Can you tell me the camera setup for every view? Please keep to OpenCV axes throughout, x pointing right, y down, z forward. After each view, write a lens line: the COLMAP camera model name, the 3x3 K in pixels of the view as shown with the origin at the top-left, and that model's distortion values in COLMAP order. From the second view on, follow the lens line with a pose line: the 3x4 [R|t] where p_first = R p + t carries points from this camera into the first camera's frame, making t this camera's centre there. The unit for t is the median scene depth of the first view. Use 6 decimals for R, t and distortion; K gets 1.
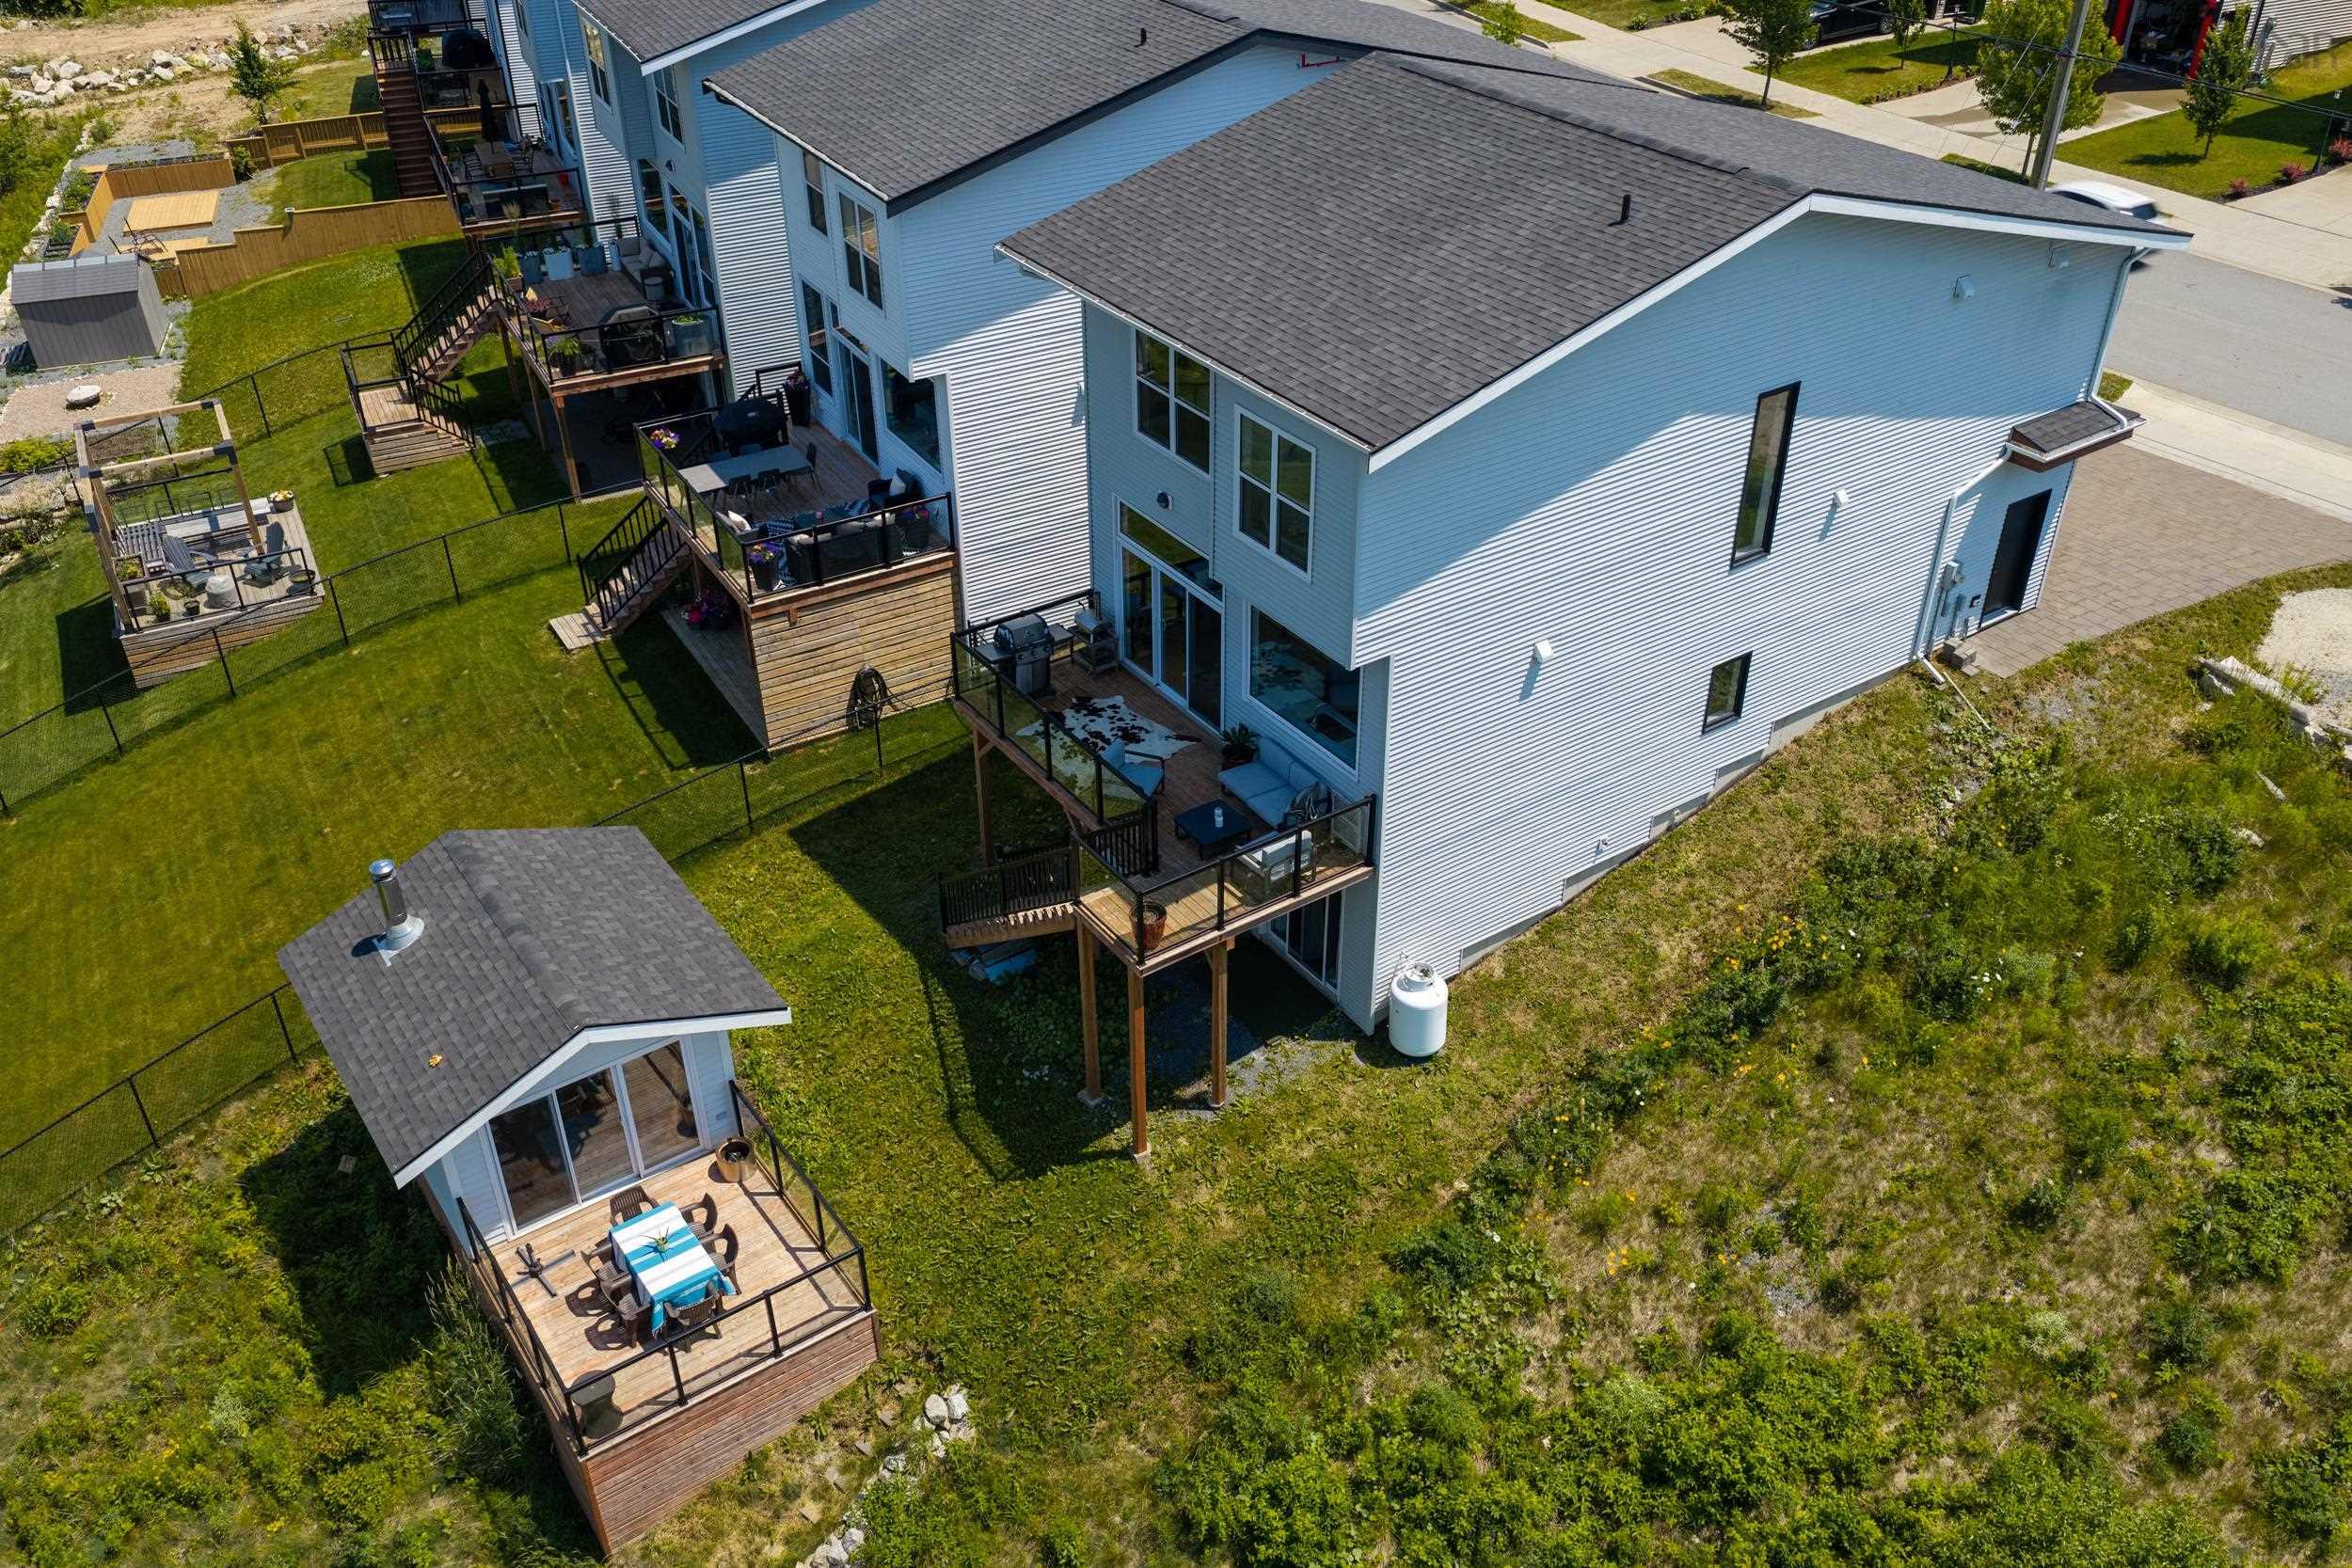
lens RADIAL K [[1959.9, 0, 1176.0], [0, 1959.9, 784.0], [0, 0, 1]] dist [0.002019, 0.003270]
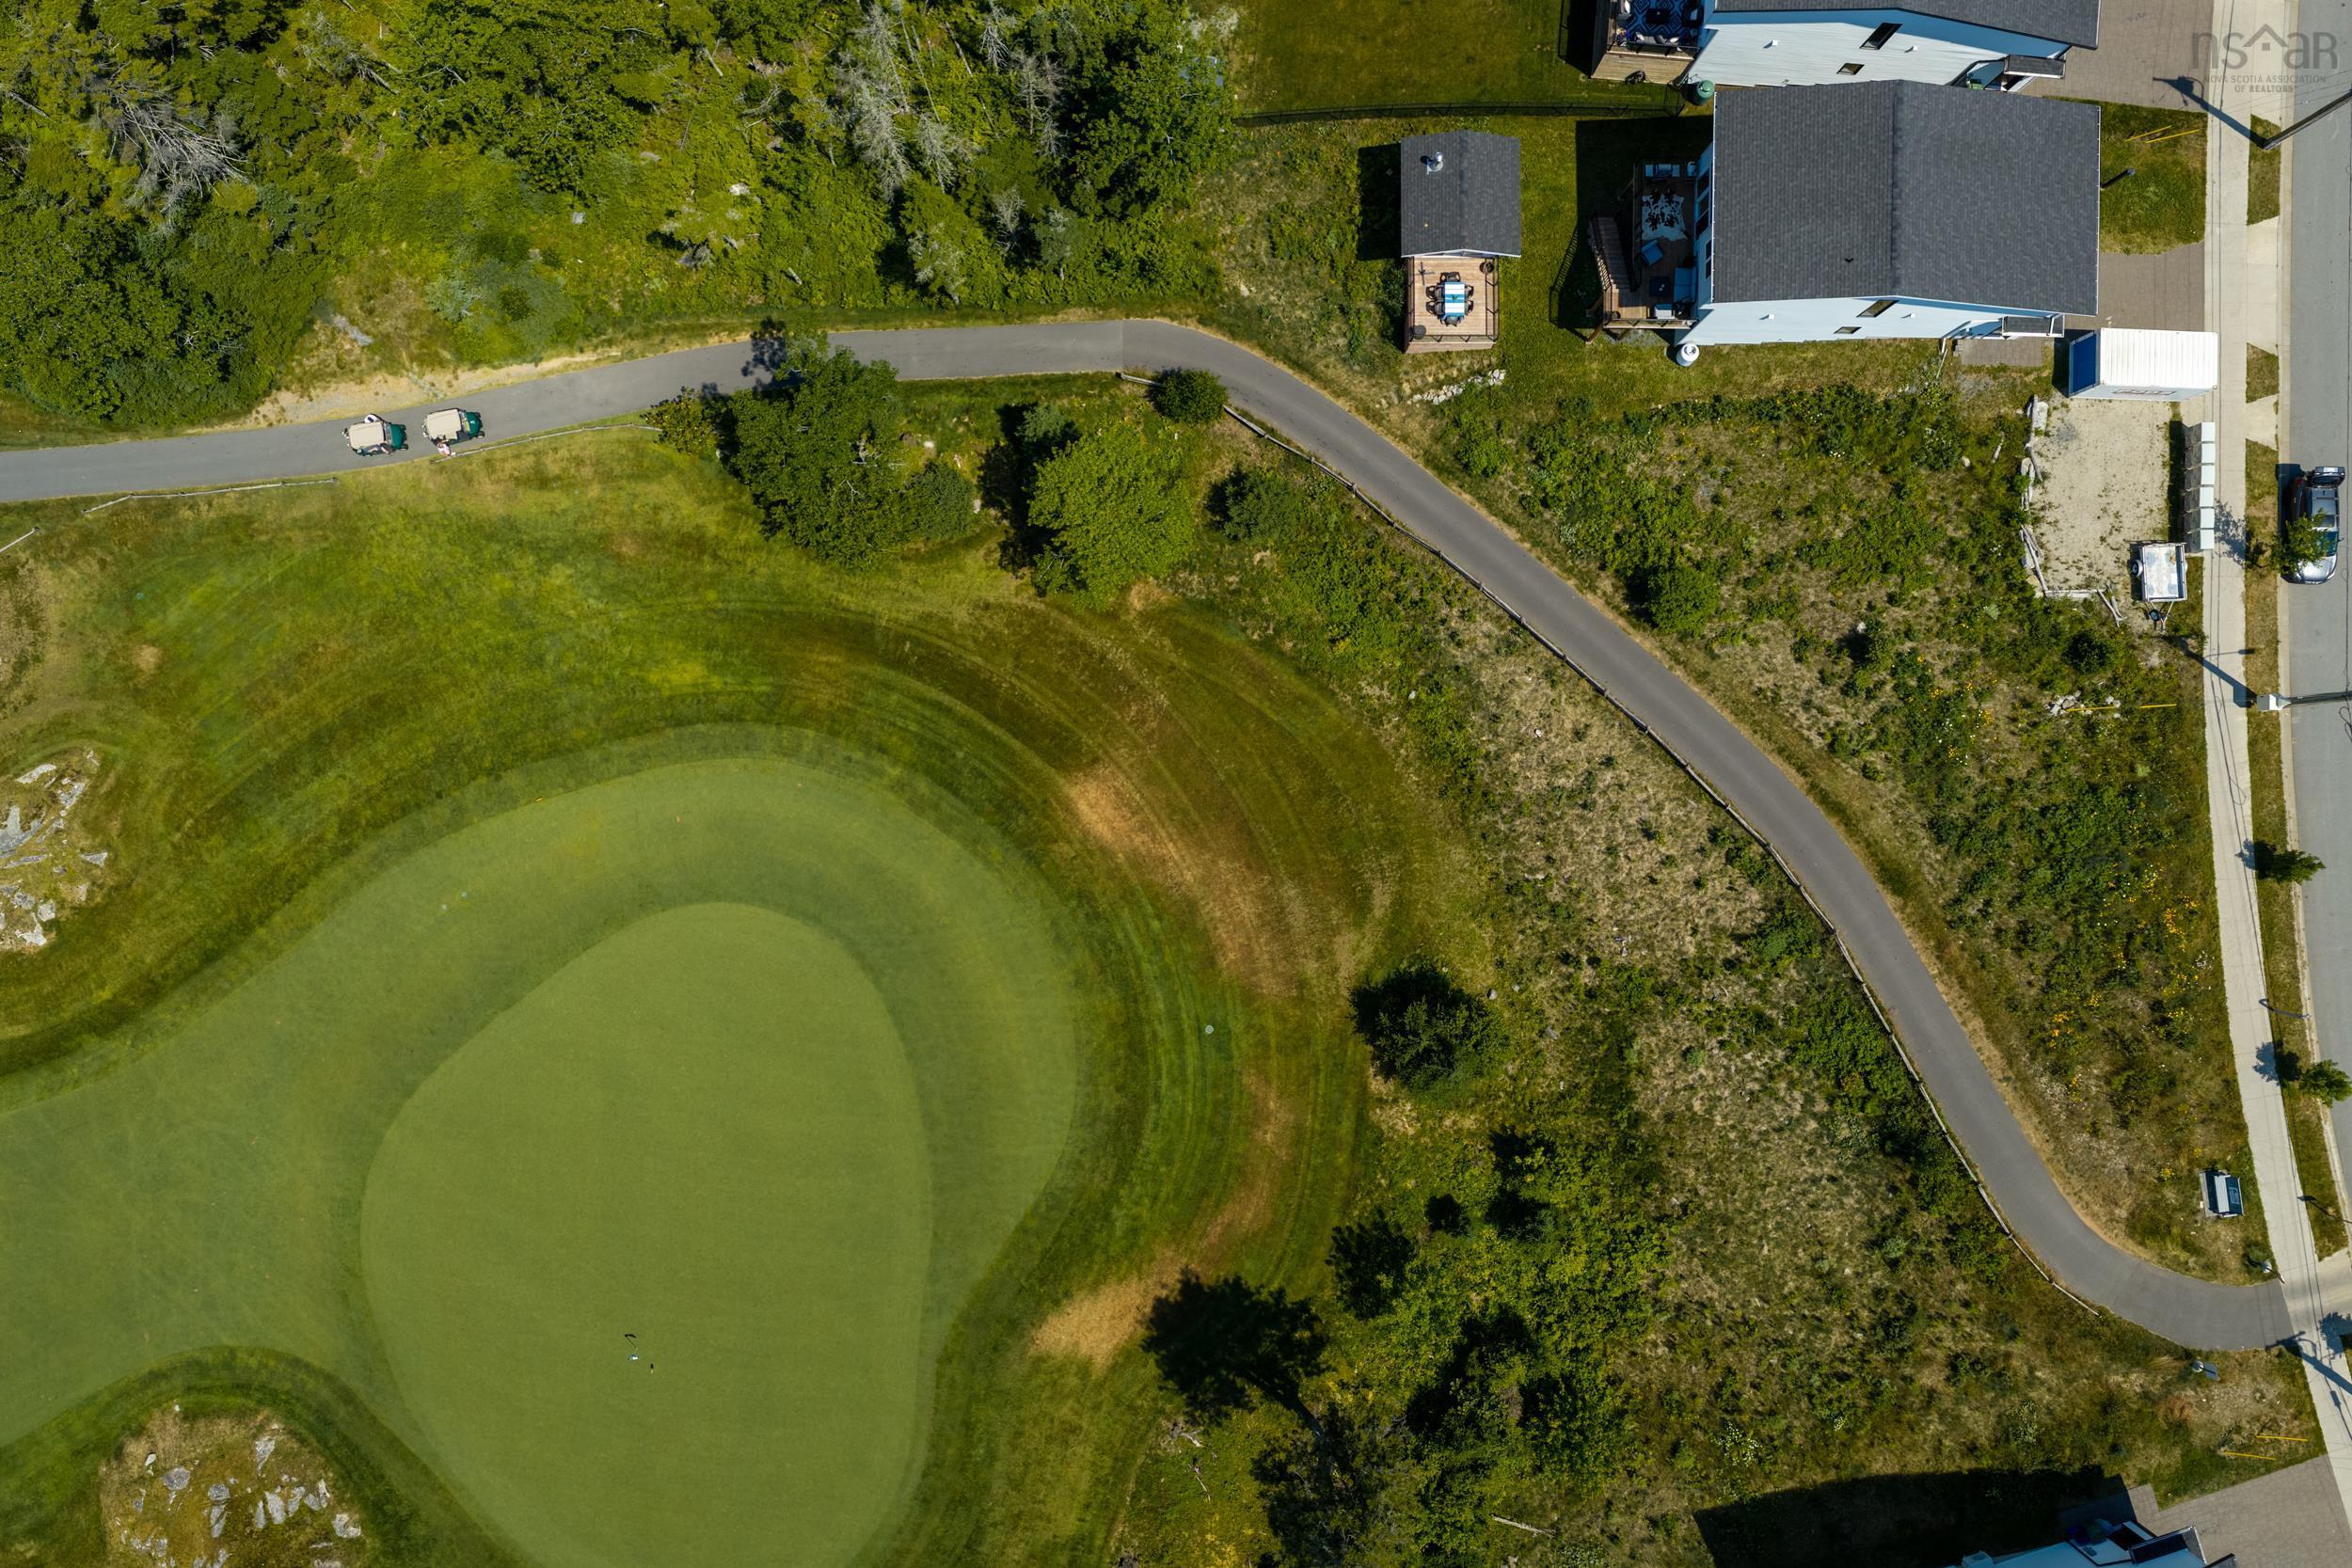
lens RADIAL K [[1959.9, 0, 1176.0], [0, 1959.9, 784.0], [0, 0, 1]] dist [0.002019, 0.003270]
pose [[0.817975, 0.575127, 0.012060, -0.189377], [-0.337405, 0.462684, 0.819806, -1.865622], [0.465913, -0.674649, 0.572515, -1.653022]]
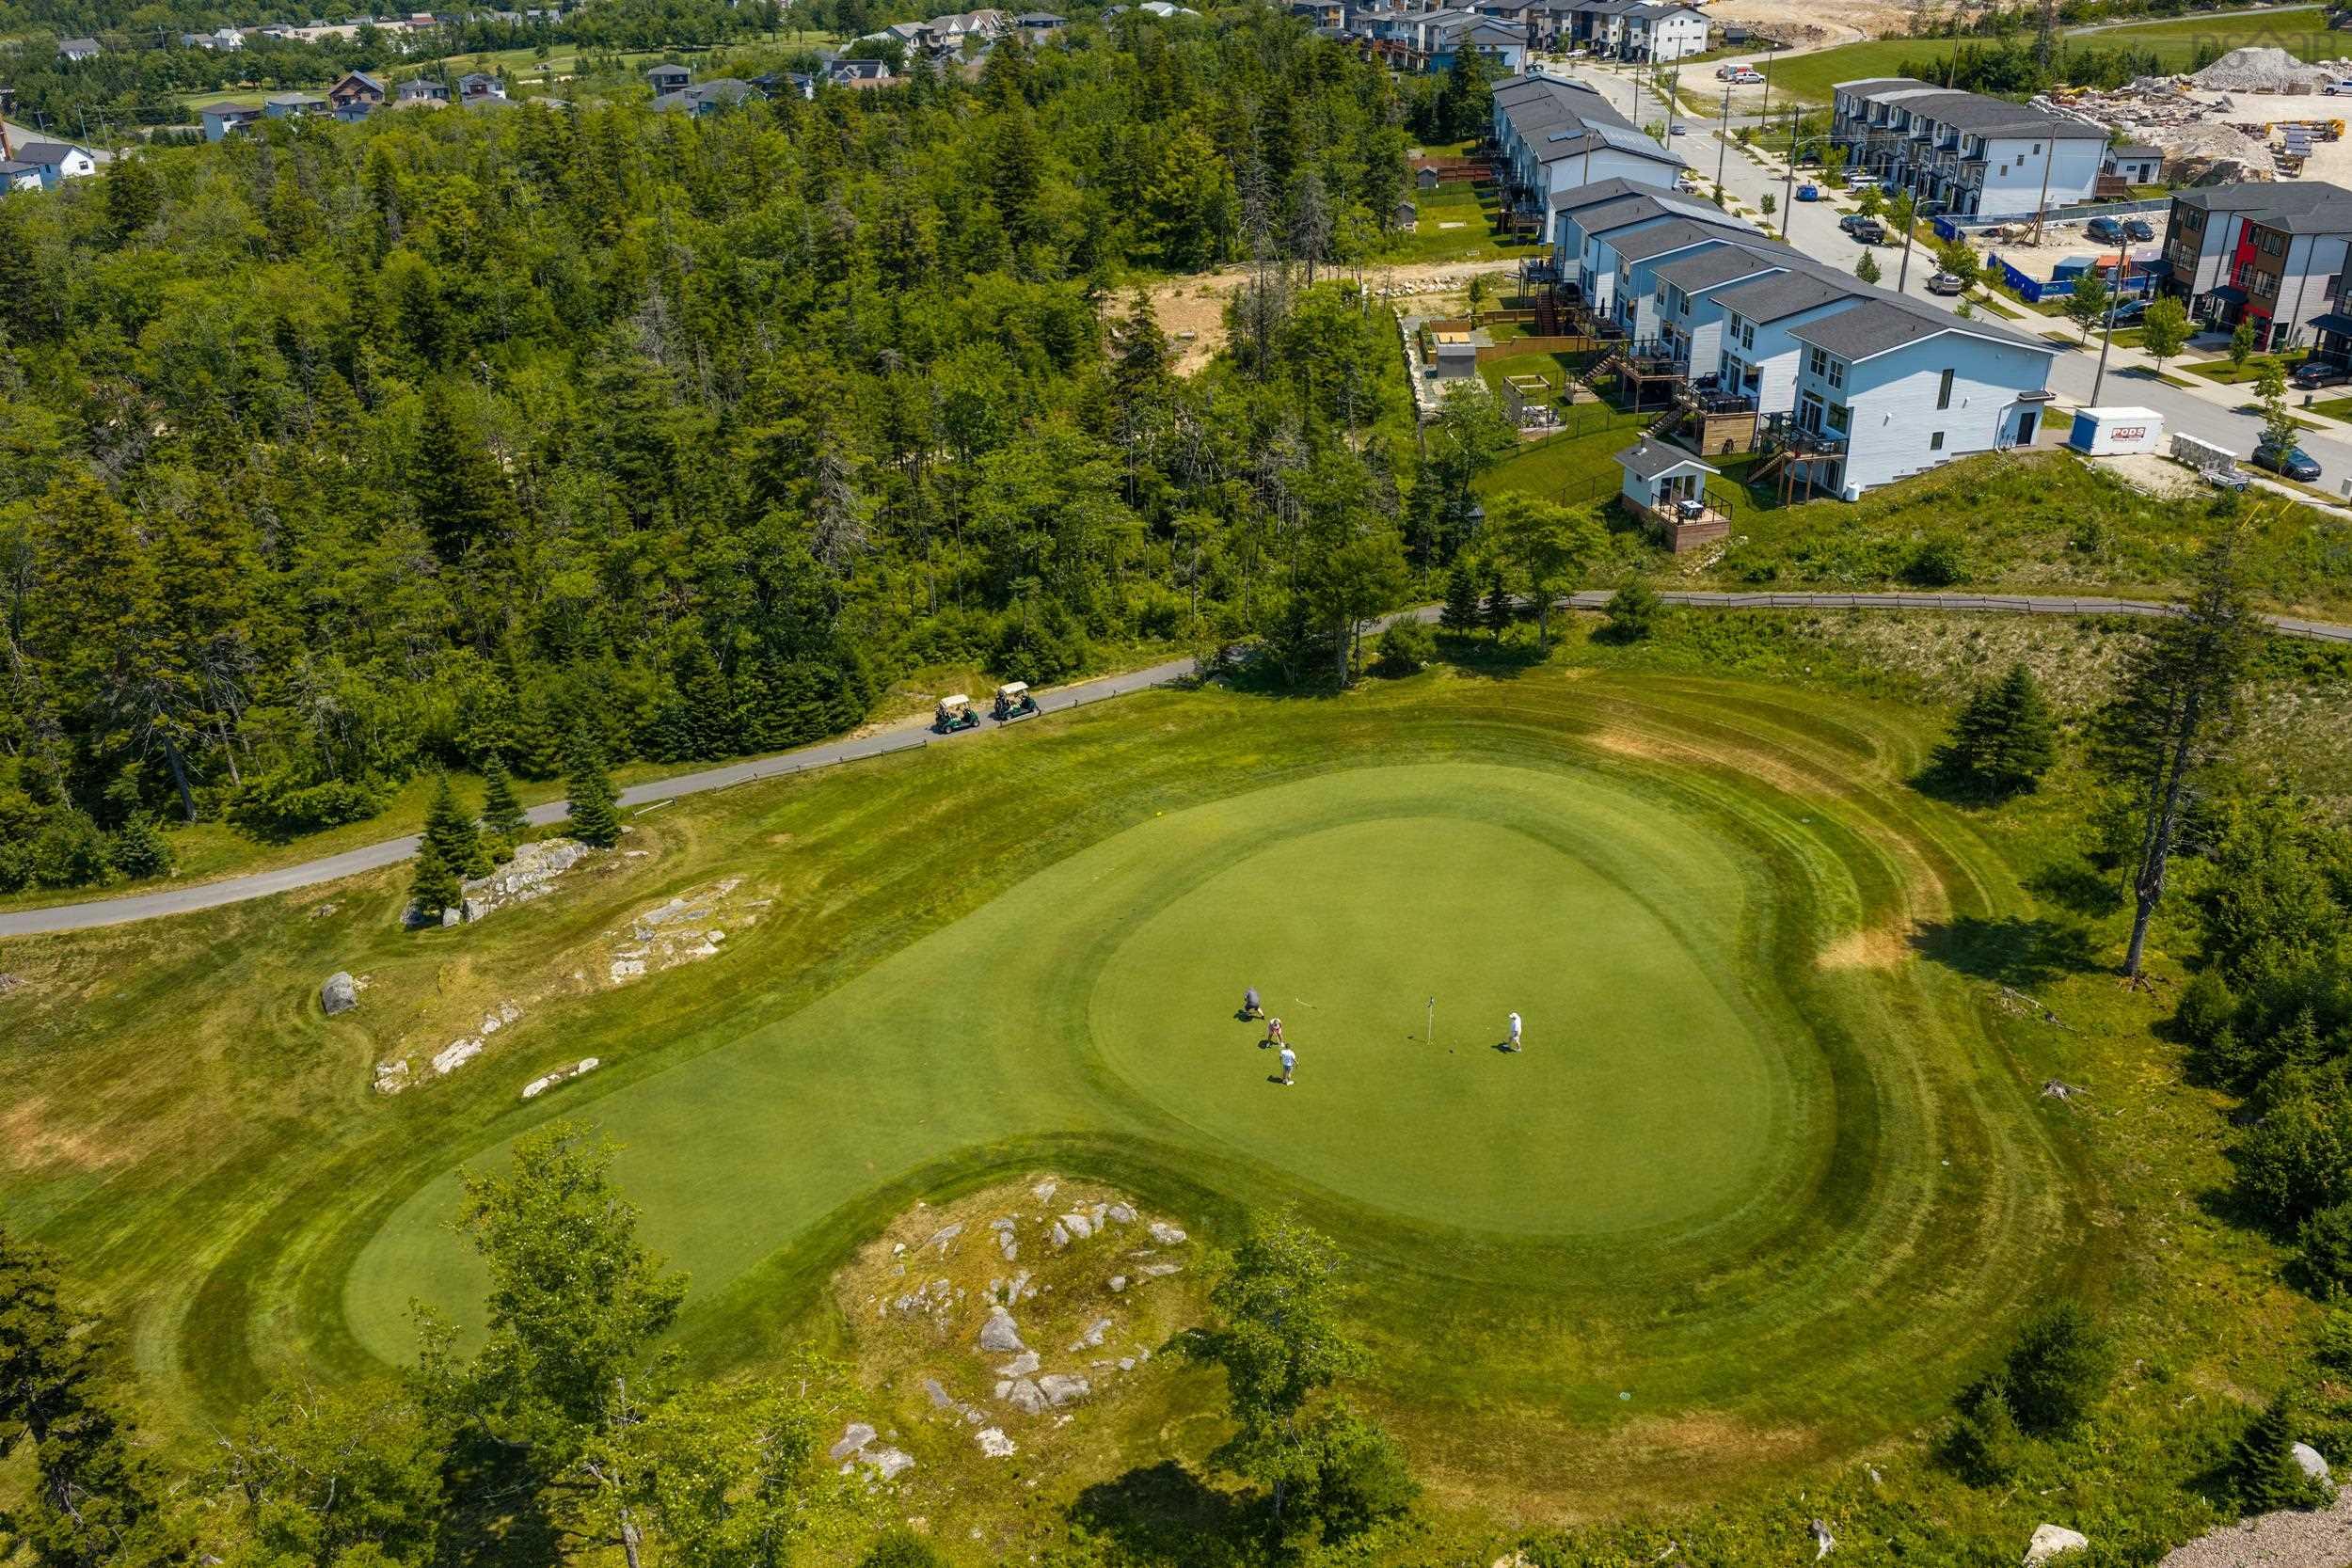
lens RADIAL K [[1959.9, 0, 1176.0], [0, 1959.9, 784.0], [0, 0, 1]] dist [0.002019, 0.003270]
pose [[0.939810, 0.149470, -0.307273, 0.147006], [-0.188288, 0.976941, -0.100665, 1.573640], [0.285141, 0.152462, 0.946282, -3.801192]]
